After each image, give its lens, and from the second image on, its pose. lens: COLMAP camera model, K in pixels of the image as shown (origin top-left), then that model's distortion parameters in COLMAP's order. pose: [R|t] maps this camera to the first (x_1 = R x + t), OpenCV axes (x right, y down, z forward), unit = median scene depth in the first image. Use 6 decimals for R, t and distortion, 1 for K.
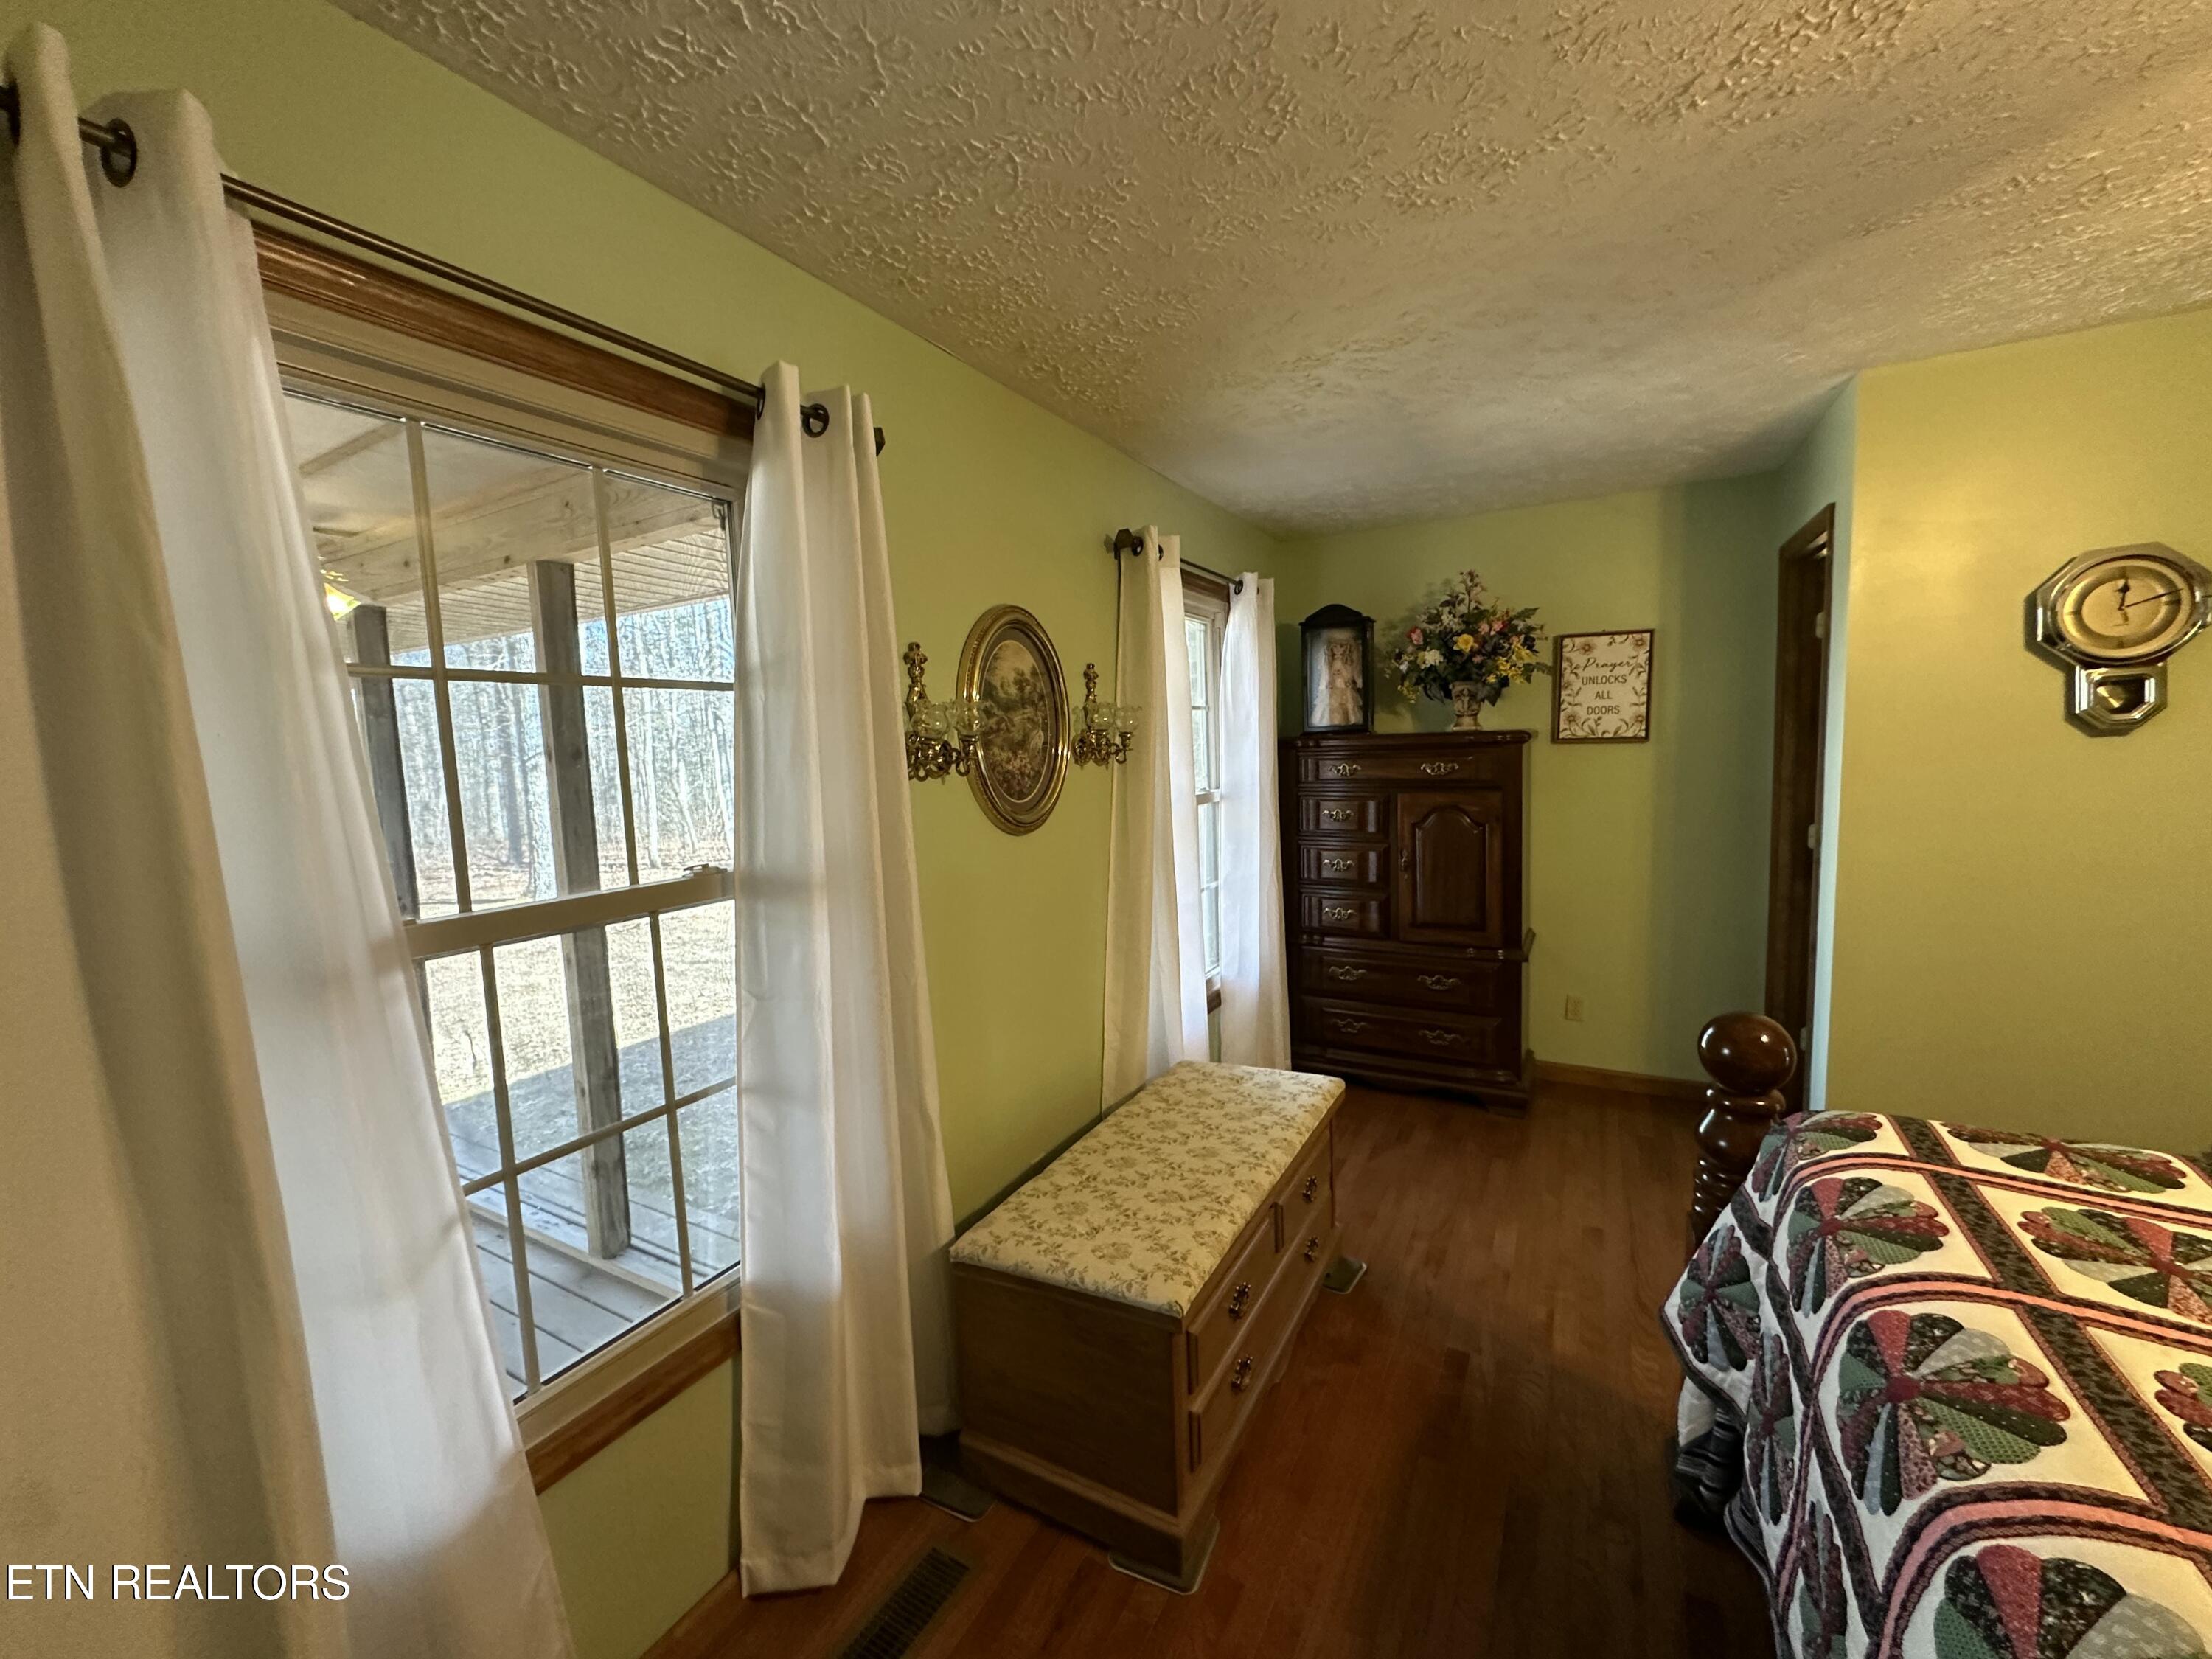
lens RADIAL K [[905.1, 0, 1106.0], [0, 905.1, 829.5], [0, 0, 1]] dist [-0.000582, -0.000069]
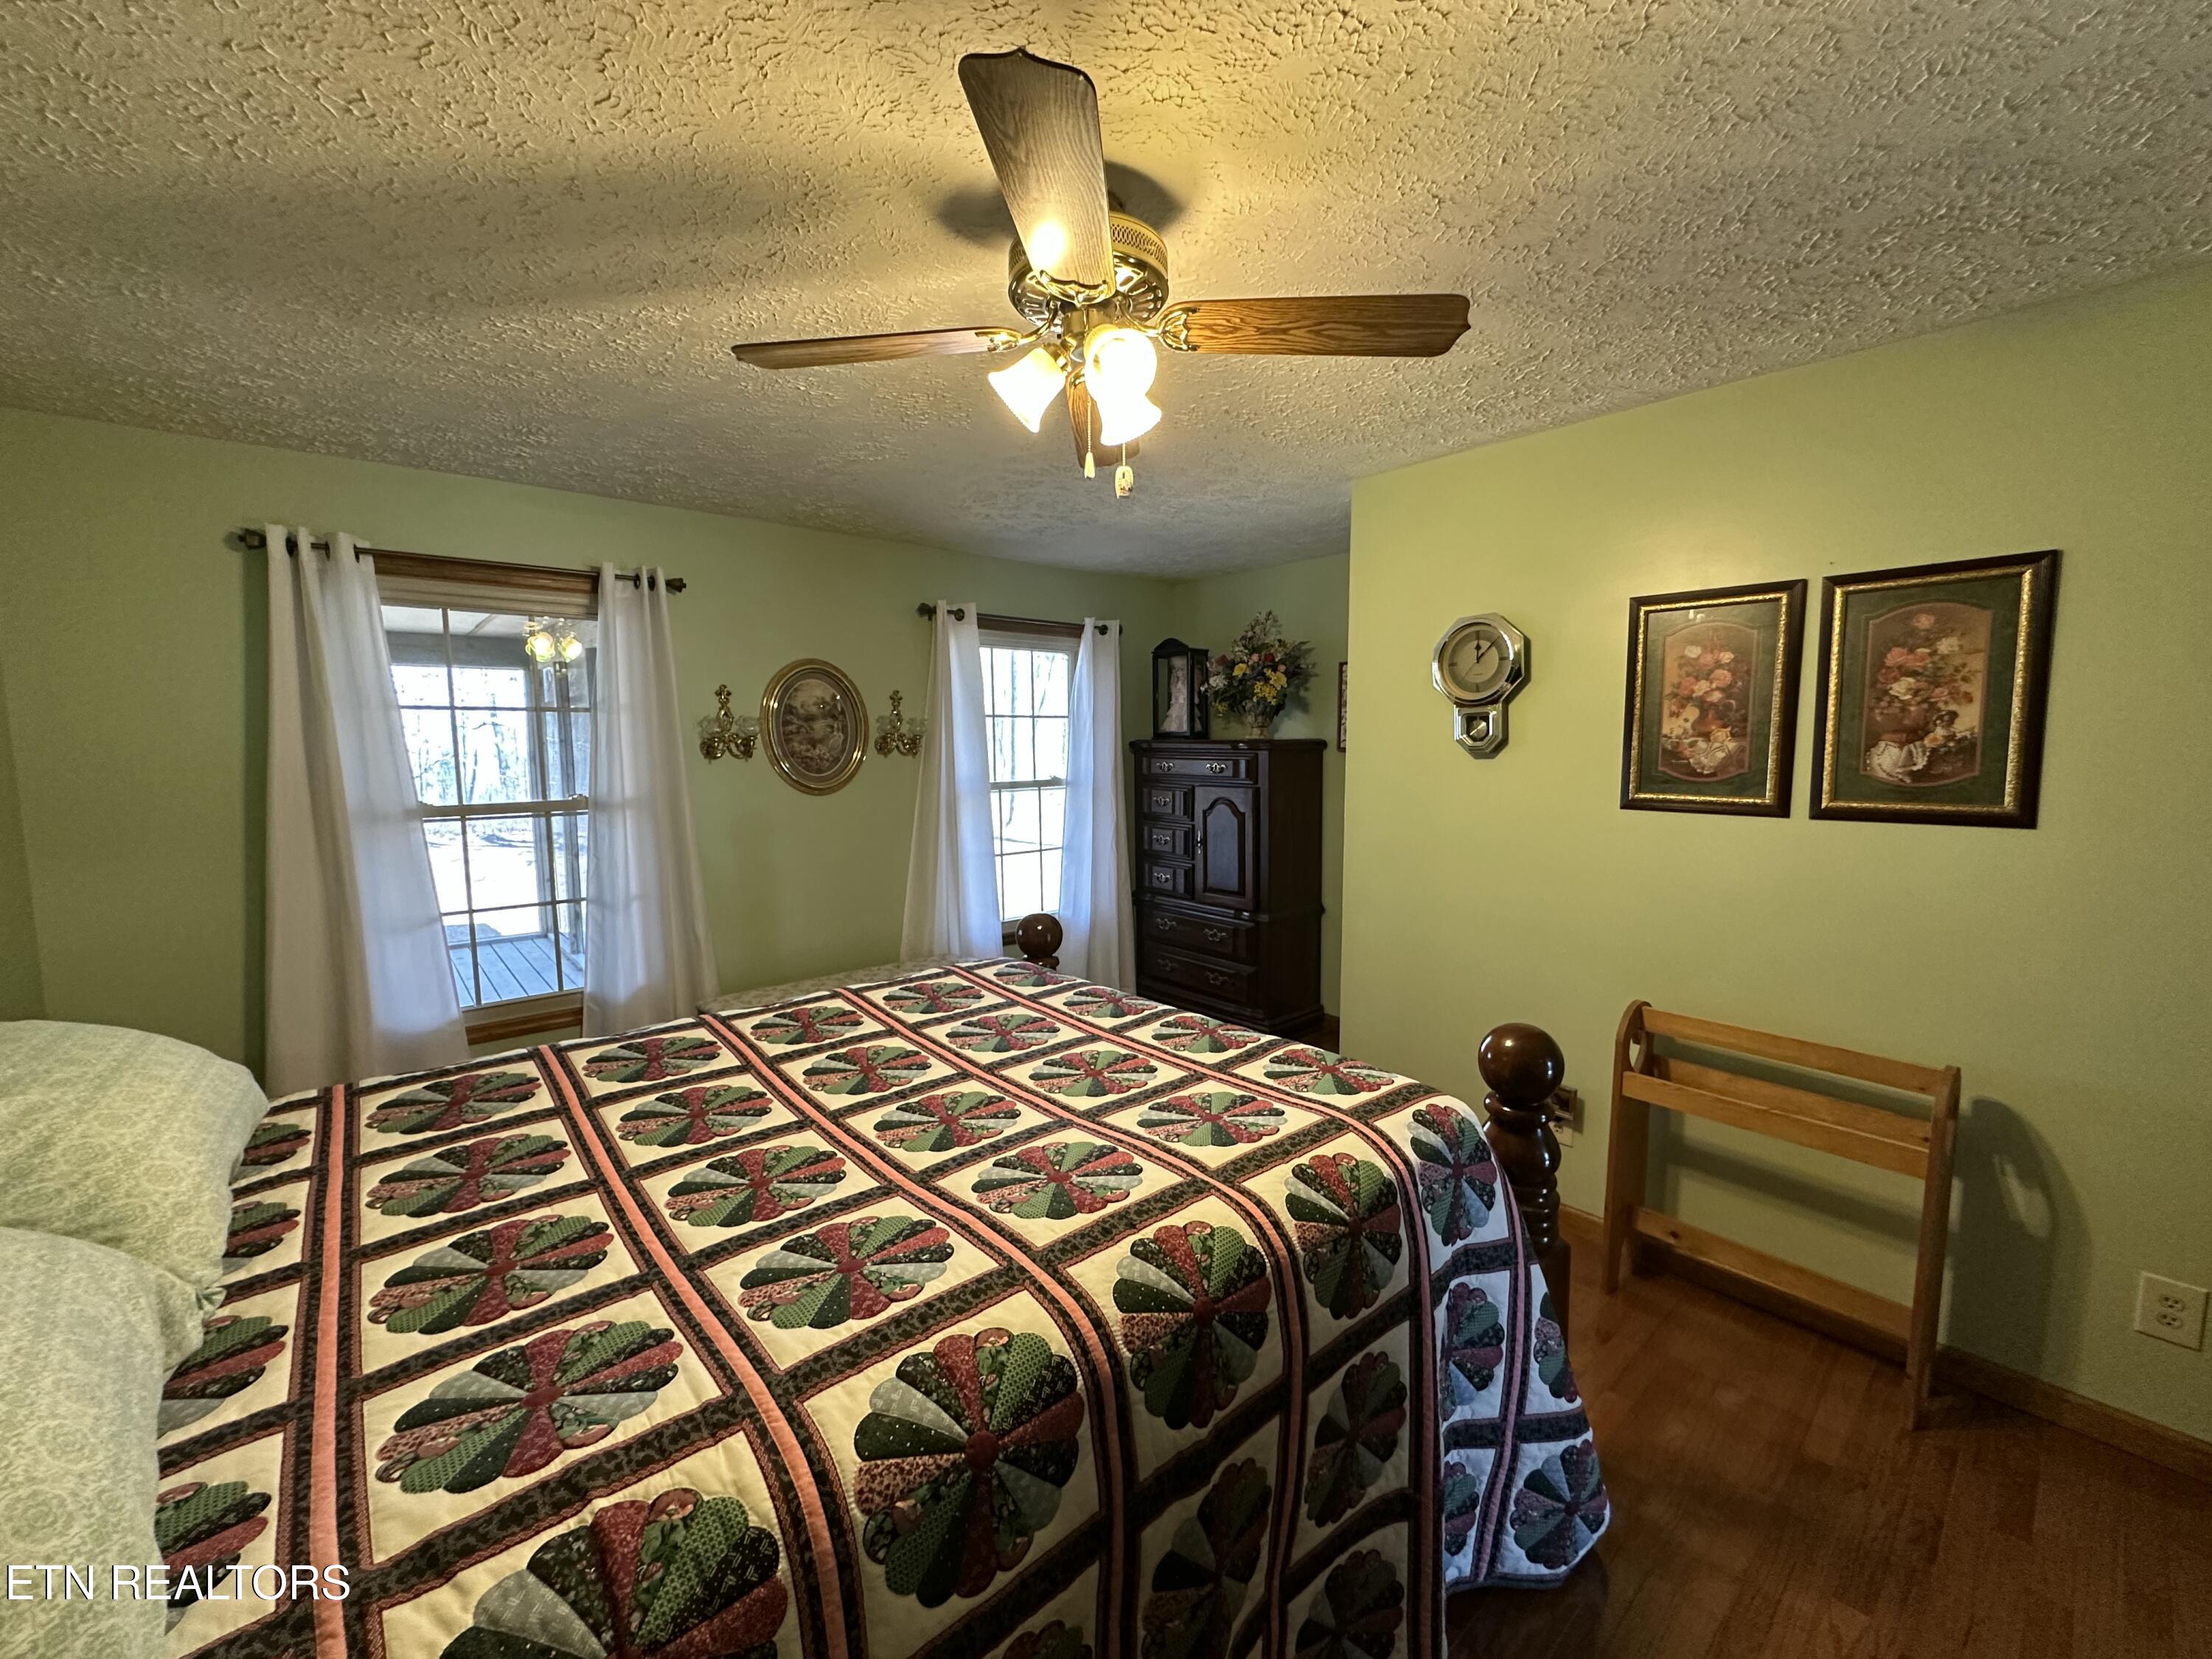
lens RADIAL K [[882.3, 0, 1112.8], [0, 882.3, 843.5], [0, 0, 1]] dist [-0.021812, -0.000047]
pose [[0.936152, 0.072521, -0.344035, 0.973542], [-0.060677, 0.997139, 0.045085, -0.011304], [0.346320, -0.021331, 0.937874, -0.335574]]
